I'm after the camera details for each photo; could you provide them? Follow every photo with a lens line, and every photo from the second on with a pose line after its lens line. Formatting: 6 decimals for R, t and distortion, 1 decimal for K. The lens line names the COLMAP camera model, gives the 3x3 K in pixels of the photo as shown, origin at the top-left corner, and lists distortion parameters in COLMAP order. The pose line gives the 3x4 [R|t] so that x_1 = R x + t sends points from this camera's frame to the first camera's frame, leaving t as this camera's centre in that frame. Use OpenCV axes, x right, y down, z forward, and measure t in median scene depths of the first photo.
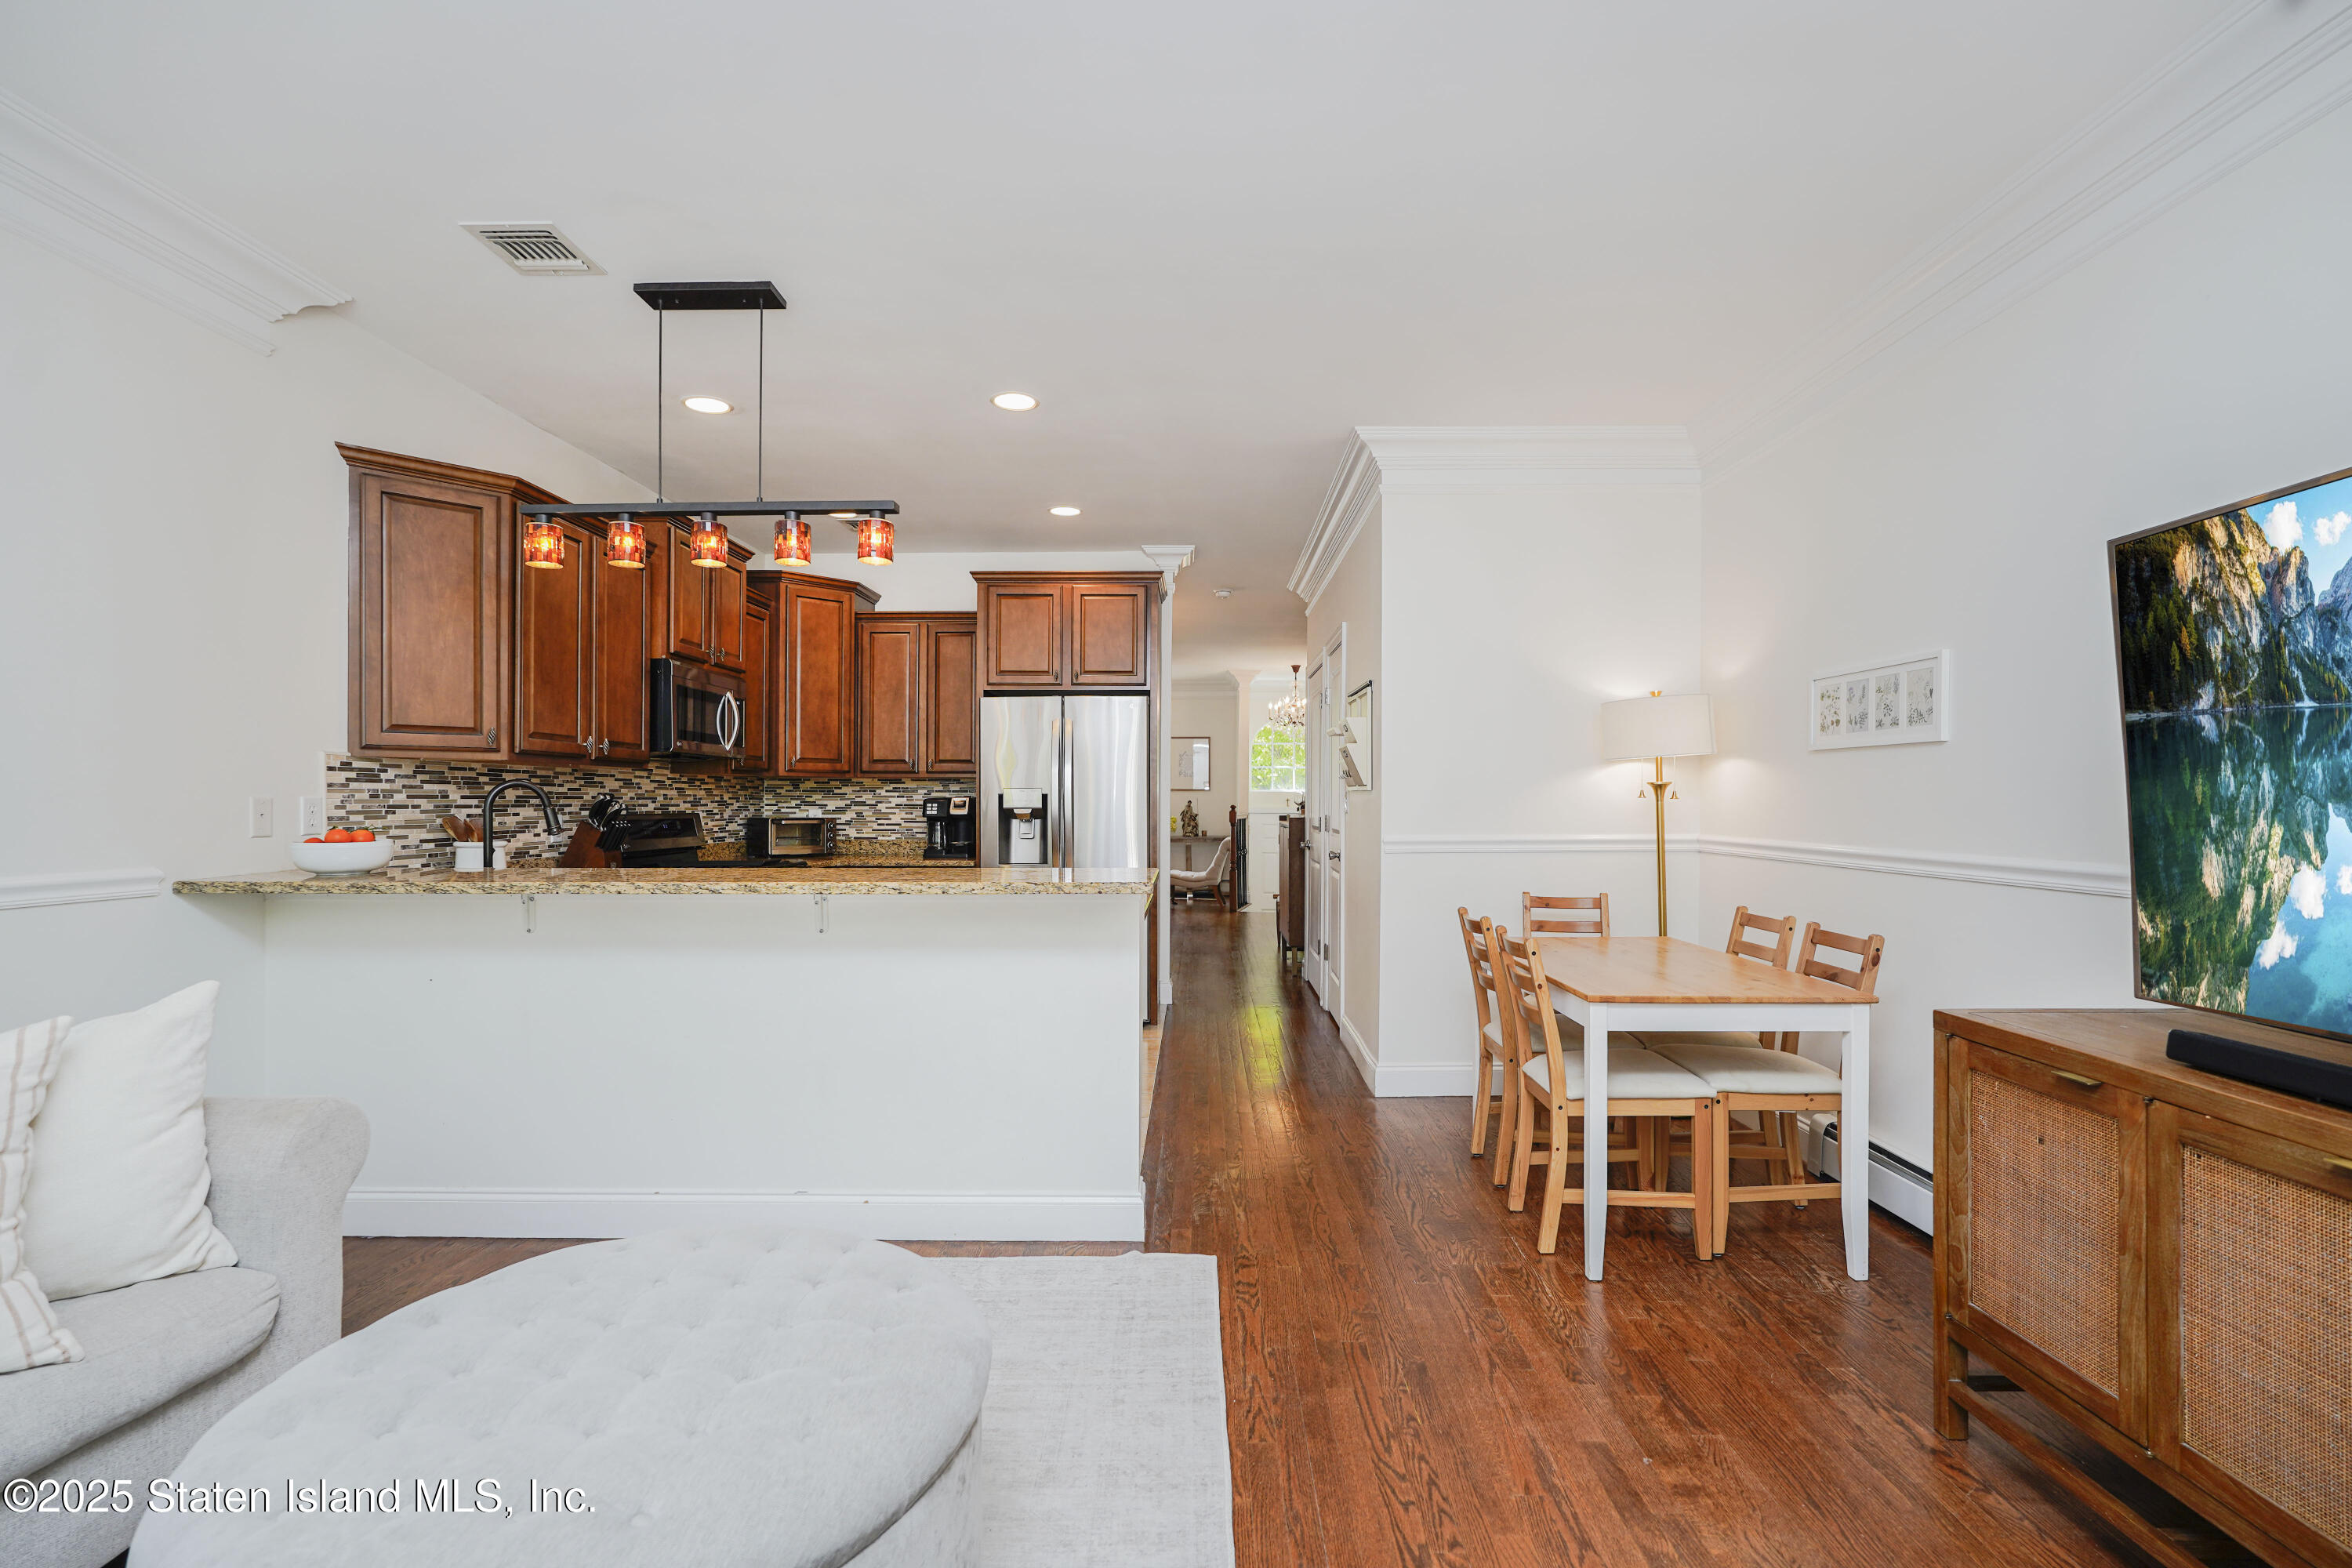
lens RADIAL K [[1050.7, 0, 1188.9], [0, 1050.7, 790.0], [0, 0, 1]] dist [0.000106, 0.000094]
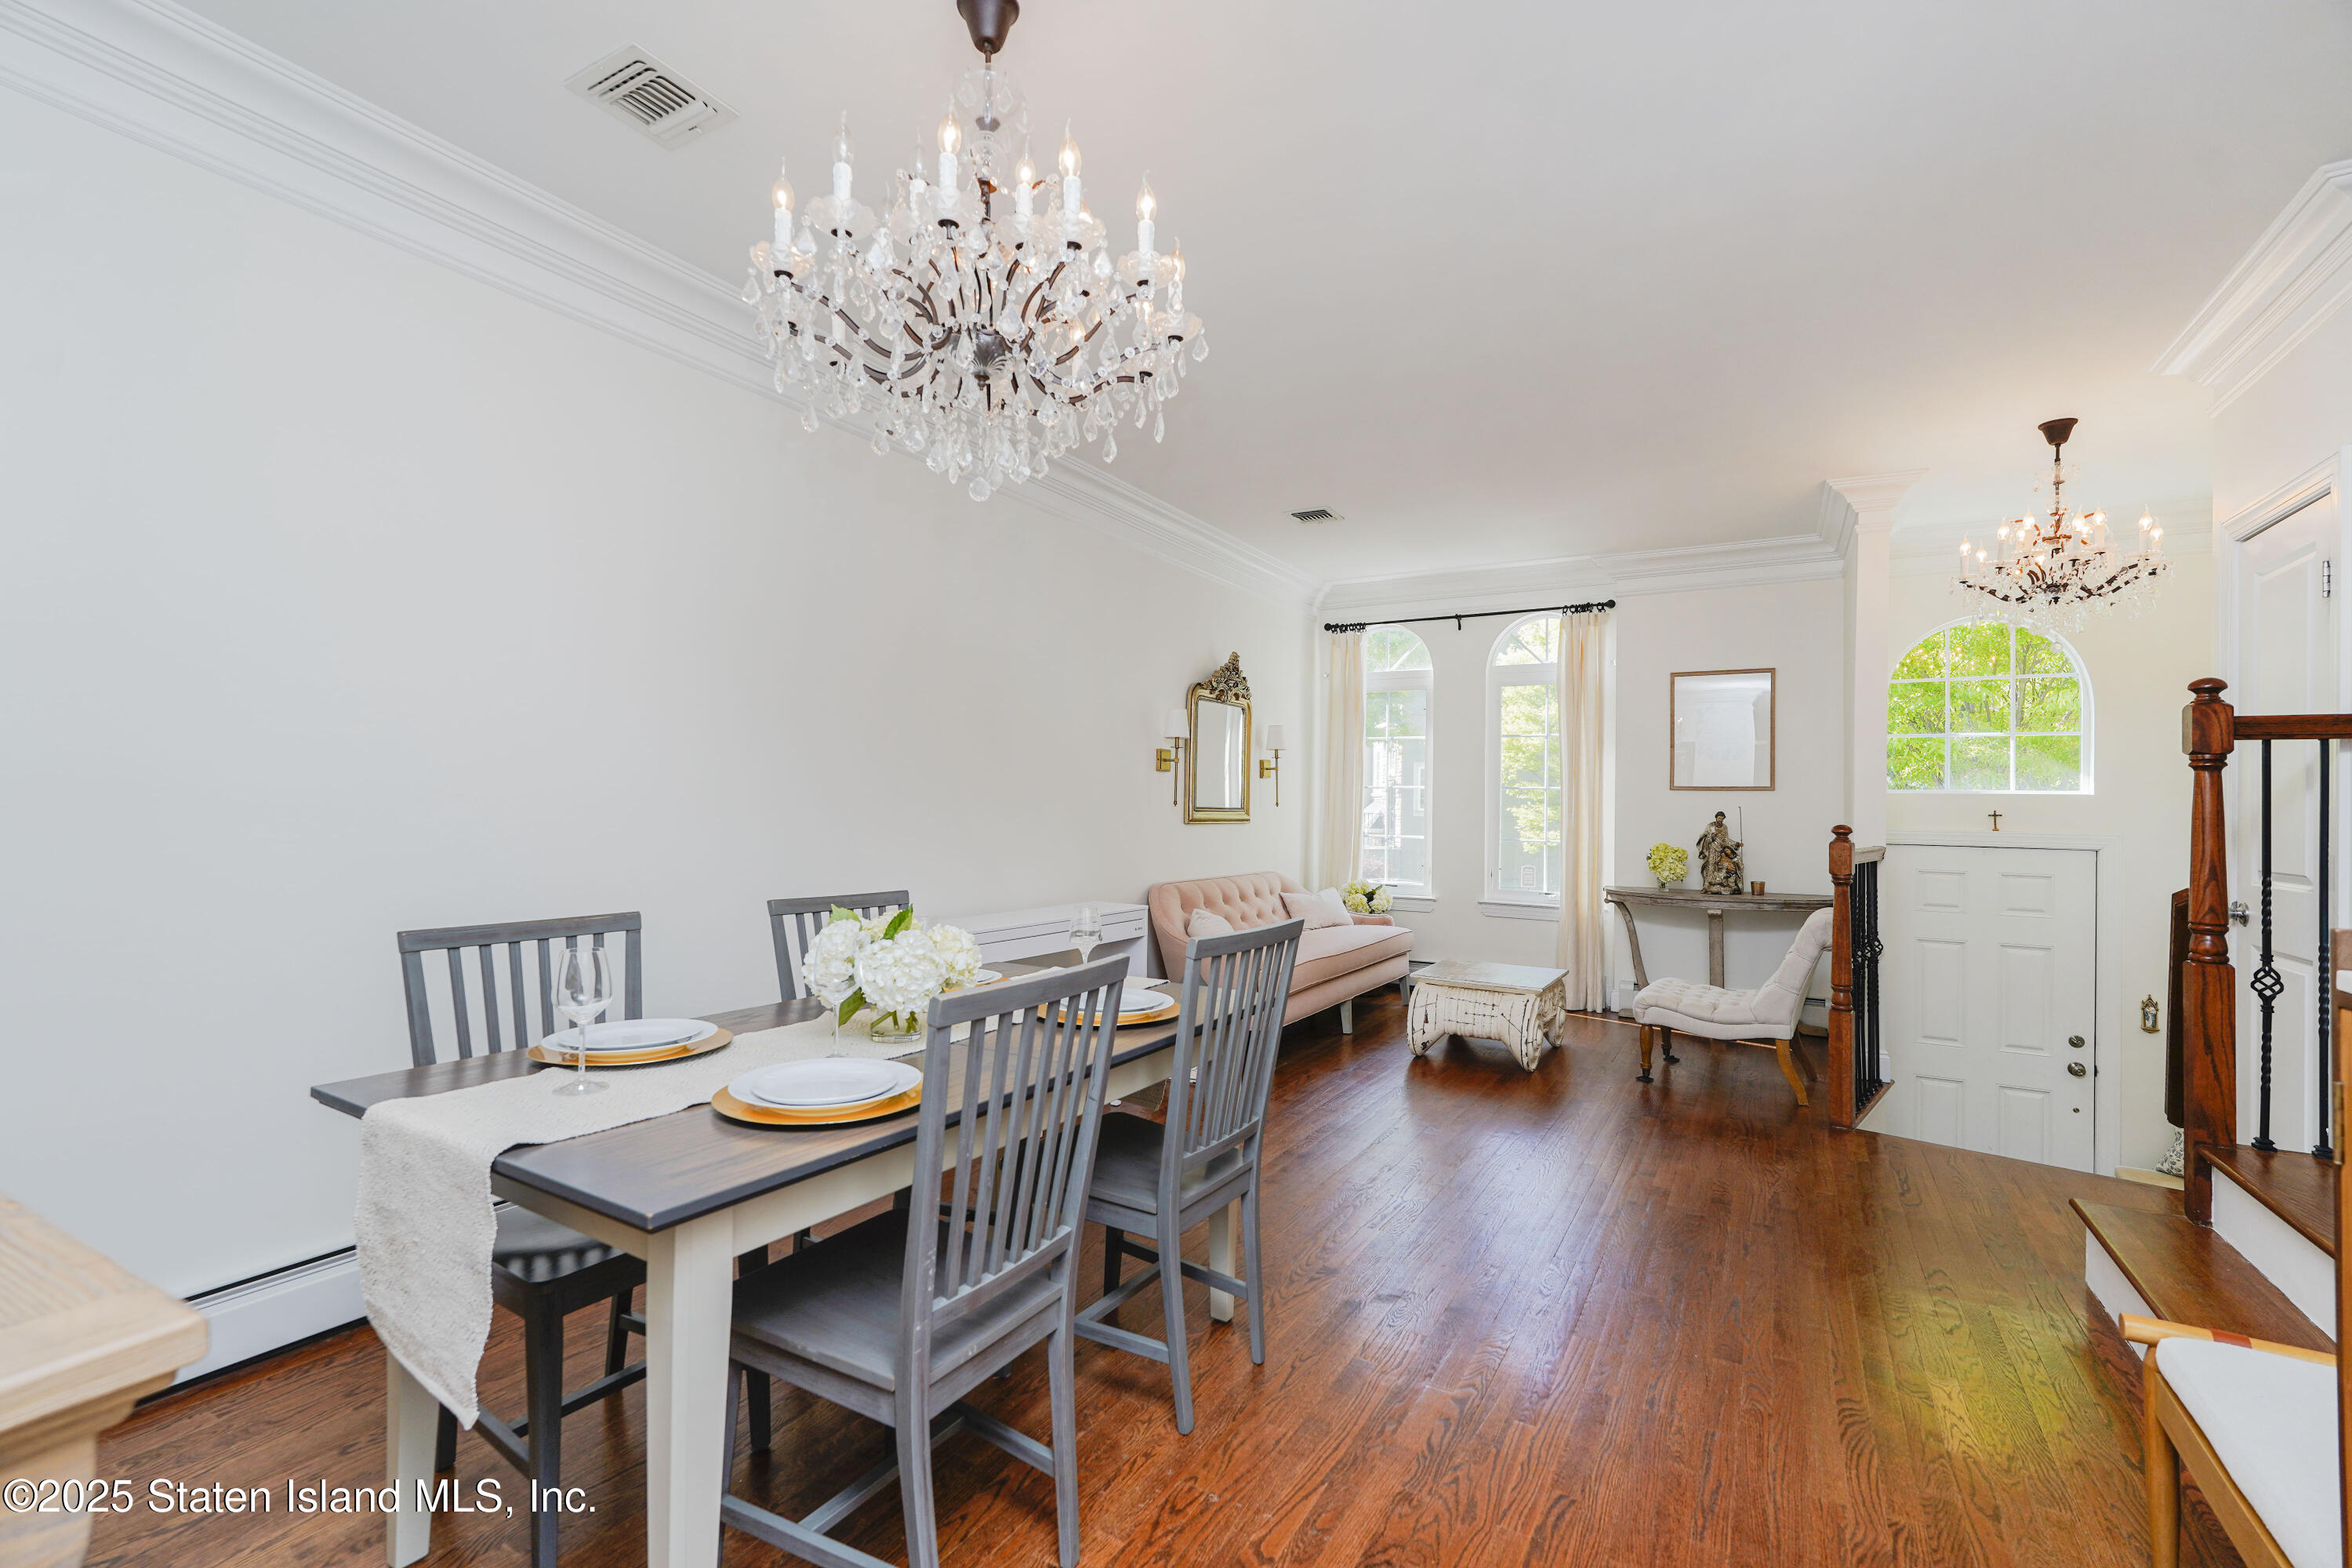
lens RADIAL K [[1050.7, 0, 1174.2], [0, 1050.7, 779.3], [0, 0, 1]] dist [0.000106, 0.000094]
pose [[0.872874, 0.001248, -0.487944, 0.053759], [-0.009946, 0.999834, -0.015235, 0.021826], [0.487844, 0.018151, 0.872742, 1.829070]]
